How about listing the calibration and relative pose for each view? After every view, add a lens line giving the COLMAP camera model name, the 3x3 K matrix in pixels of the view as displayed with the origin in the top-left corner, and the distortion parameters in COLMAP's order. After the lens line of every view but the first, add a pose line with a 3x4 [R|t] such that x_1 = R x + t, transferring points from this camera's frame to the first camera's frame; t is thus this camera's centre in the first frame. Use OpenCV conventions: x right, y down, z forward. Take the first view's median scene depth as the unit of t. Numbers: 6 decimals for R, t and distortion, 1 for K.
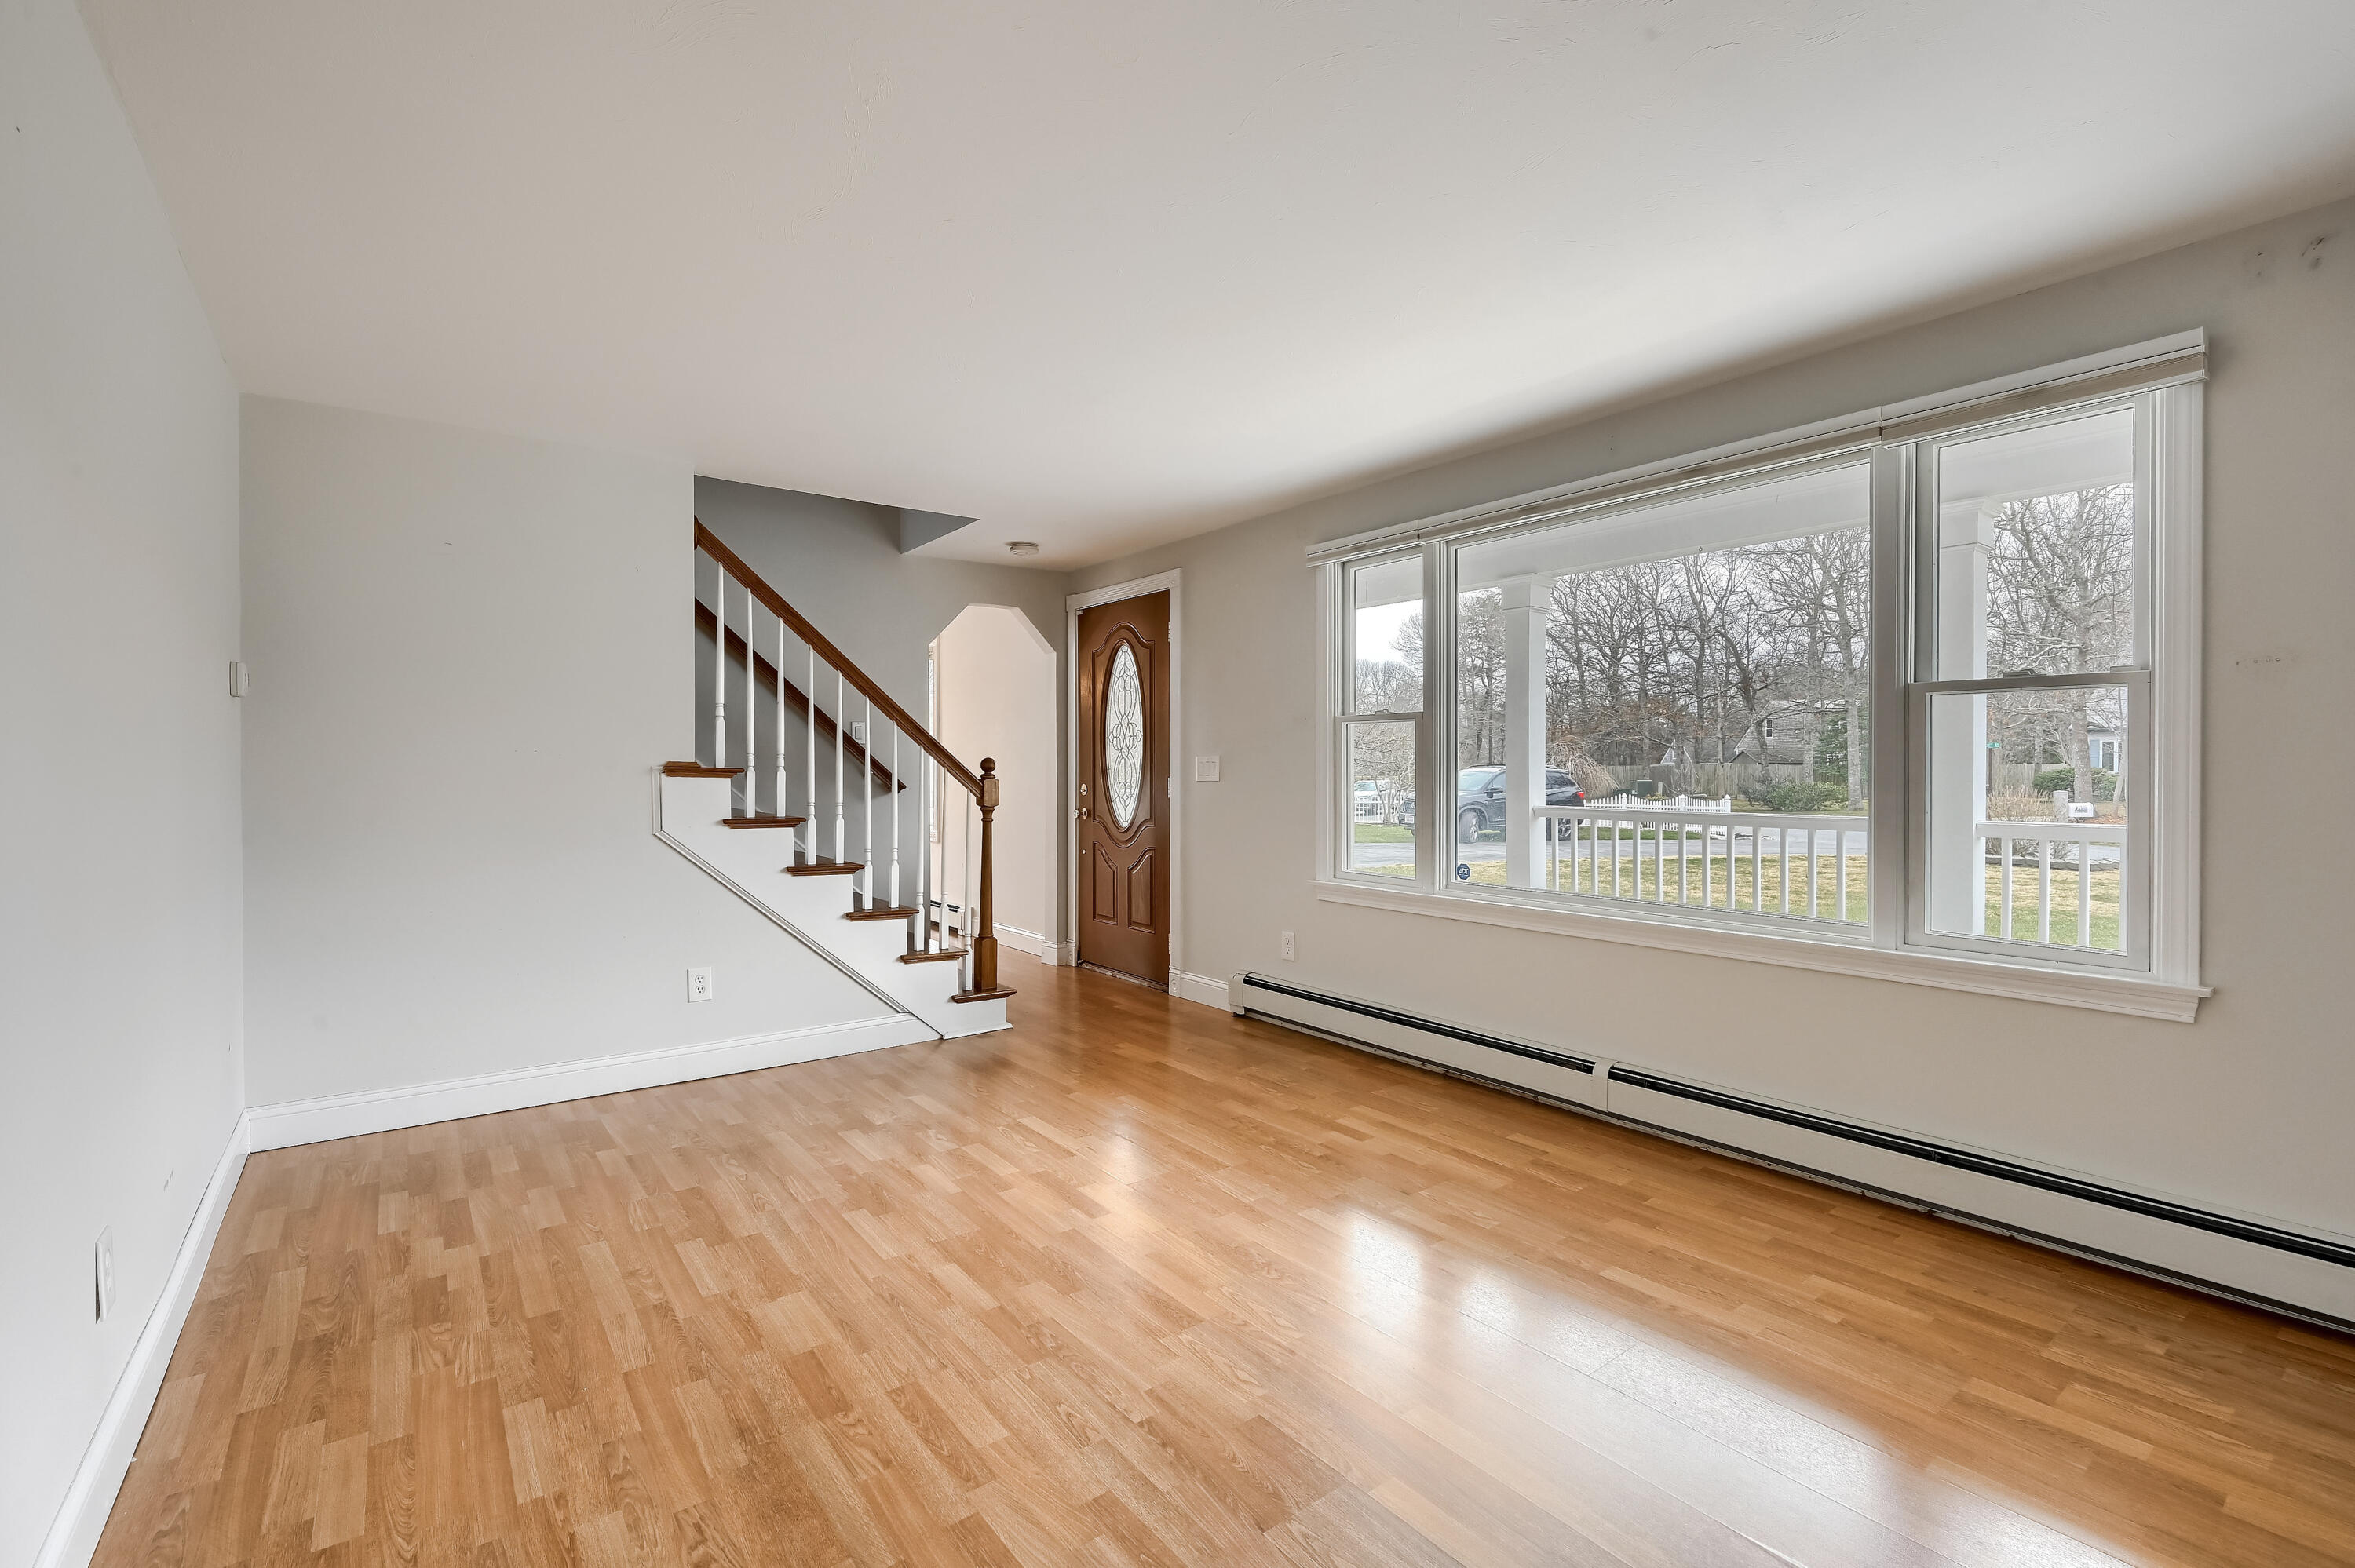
lens RADIAL K [[1022.1, 0, 1179.6], [0, 1022.1, 769.9], [0, 0, 1]] dist [0.001331, 0.000147]
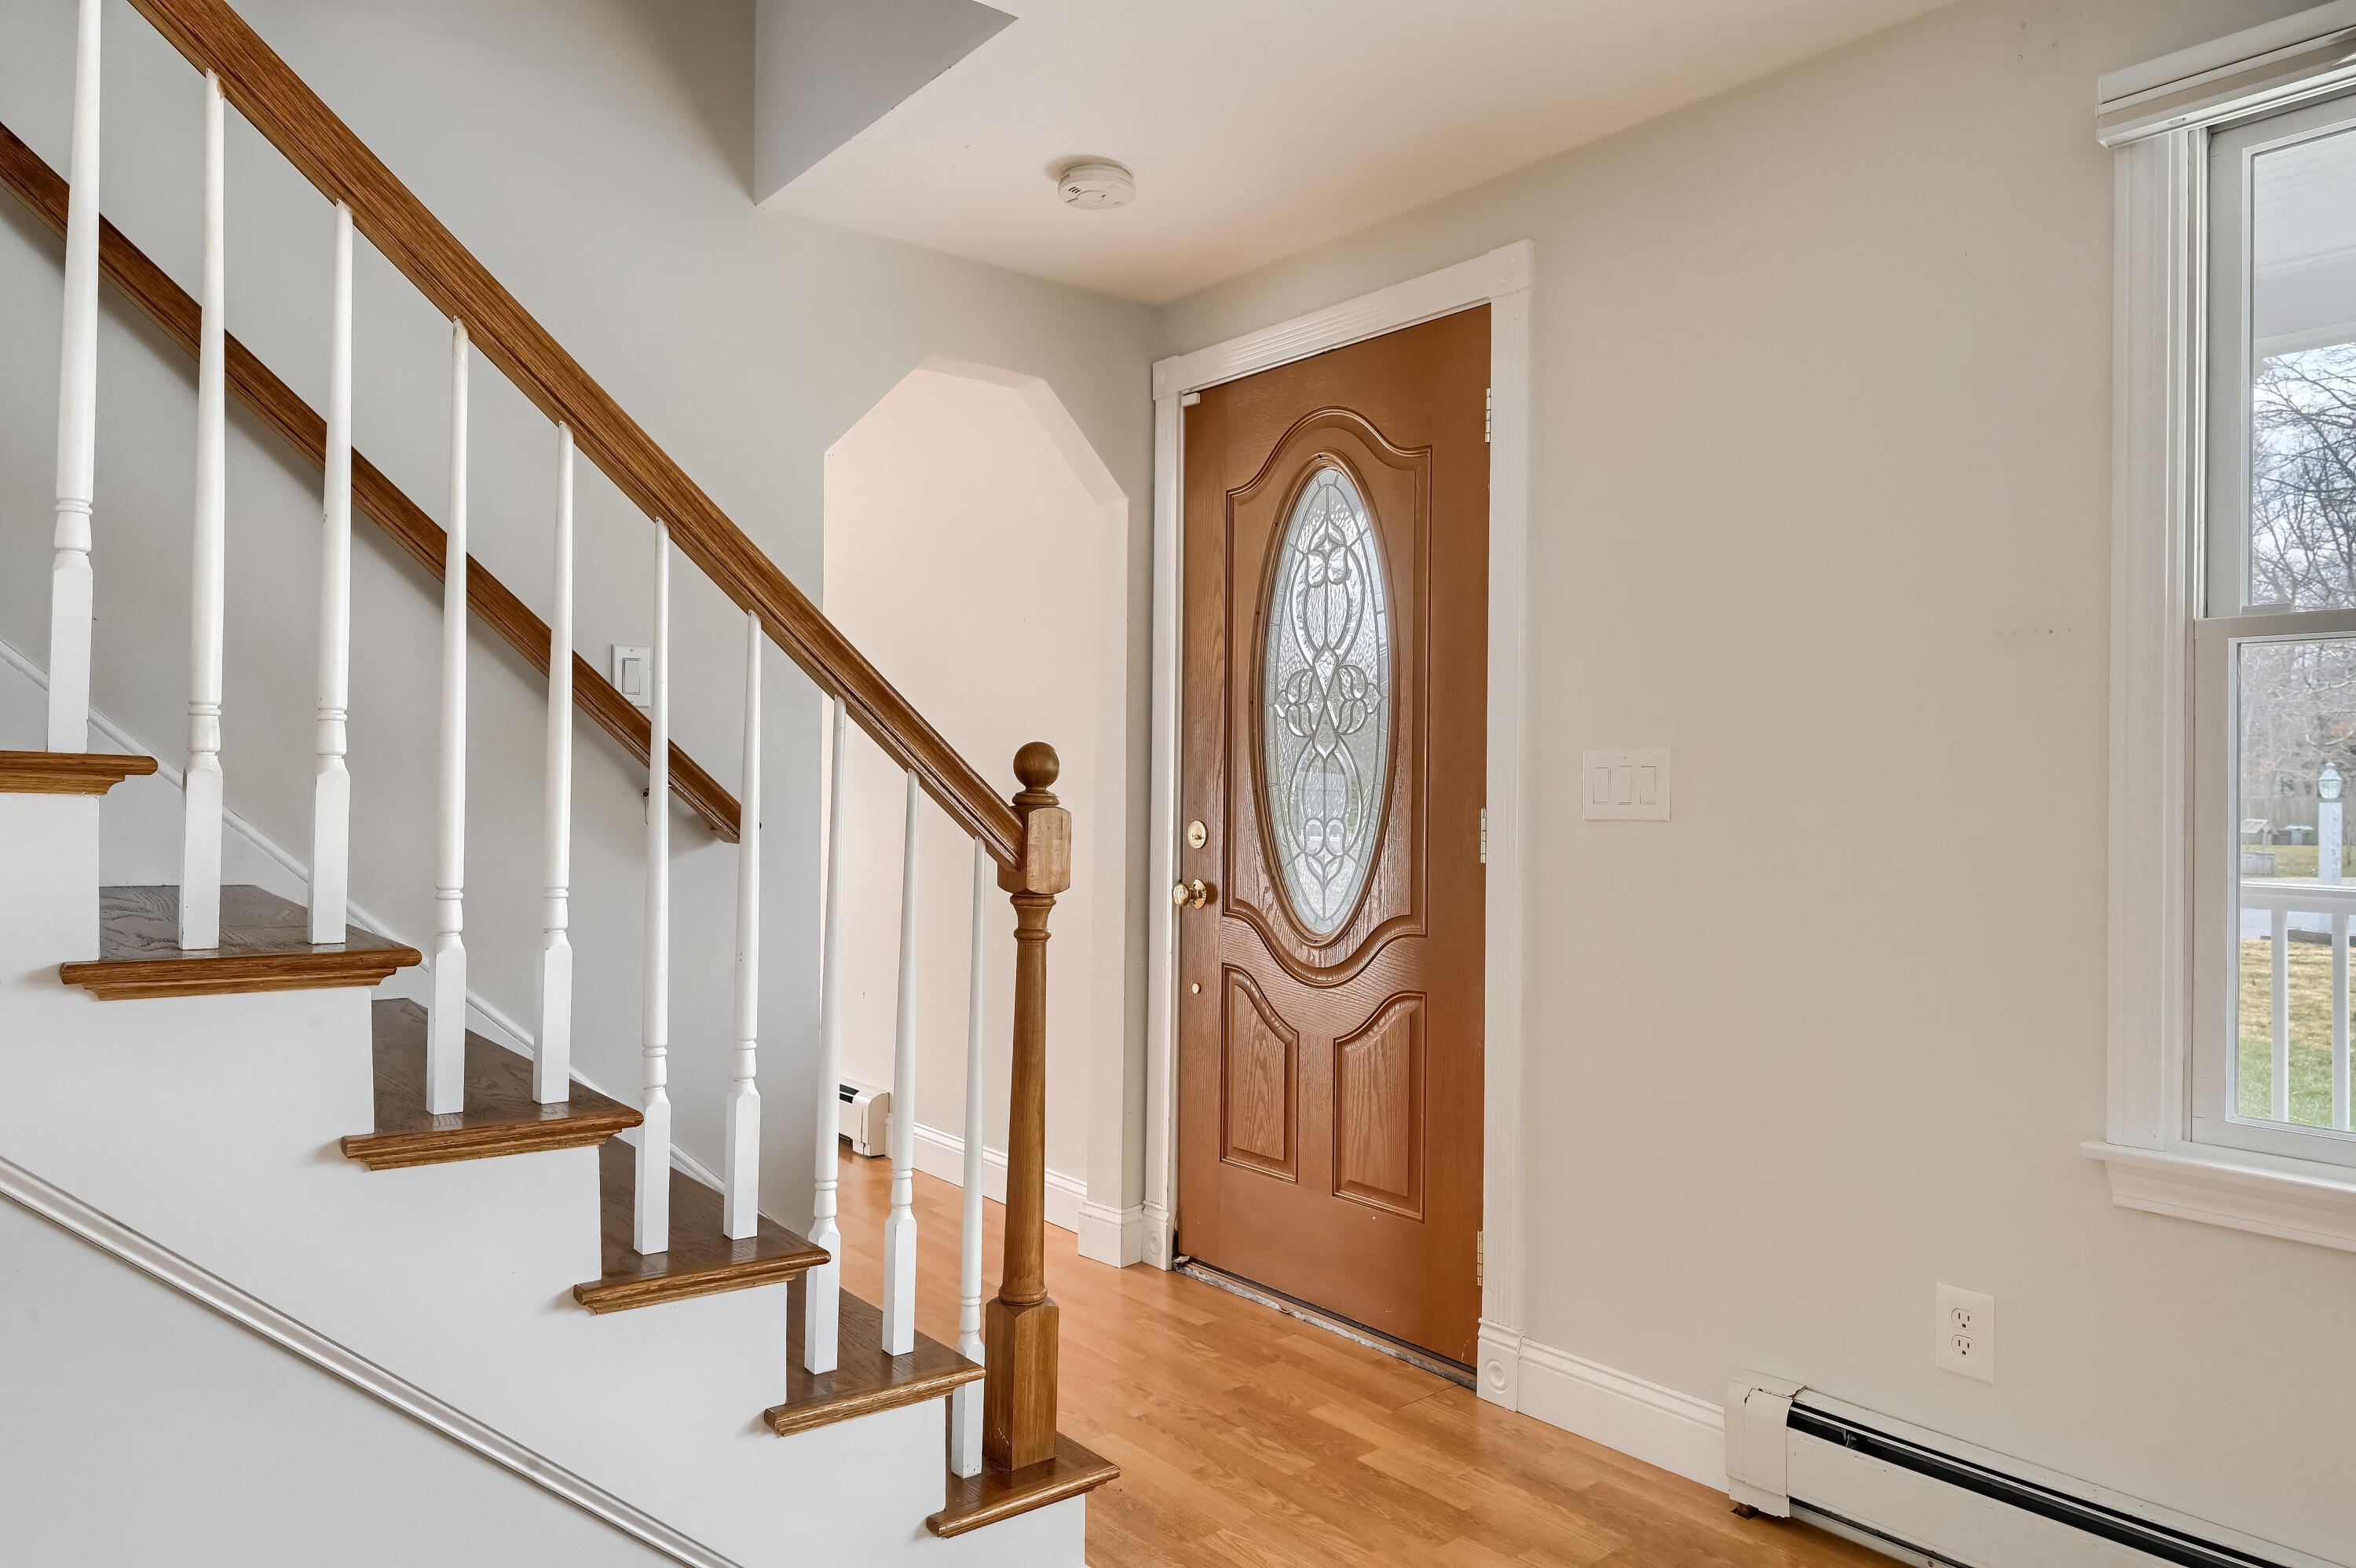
lens RADIAL K [[1478.0, 0, 1178.0], [0, 1478.0, 784.0], [0, 0, 1]] dist [-0.002616, -0.001281]
pose [[0.998883, 0.011685, 0.045779, -0.188358], [-0.011420, 0.999917, -0.006045, 0.004142], [-0.045846, 0.005515, 0.998933, 0.610247]]
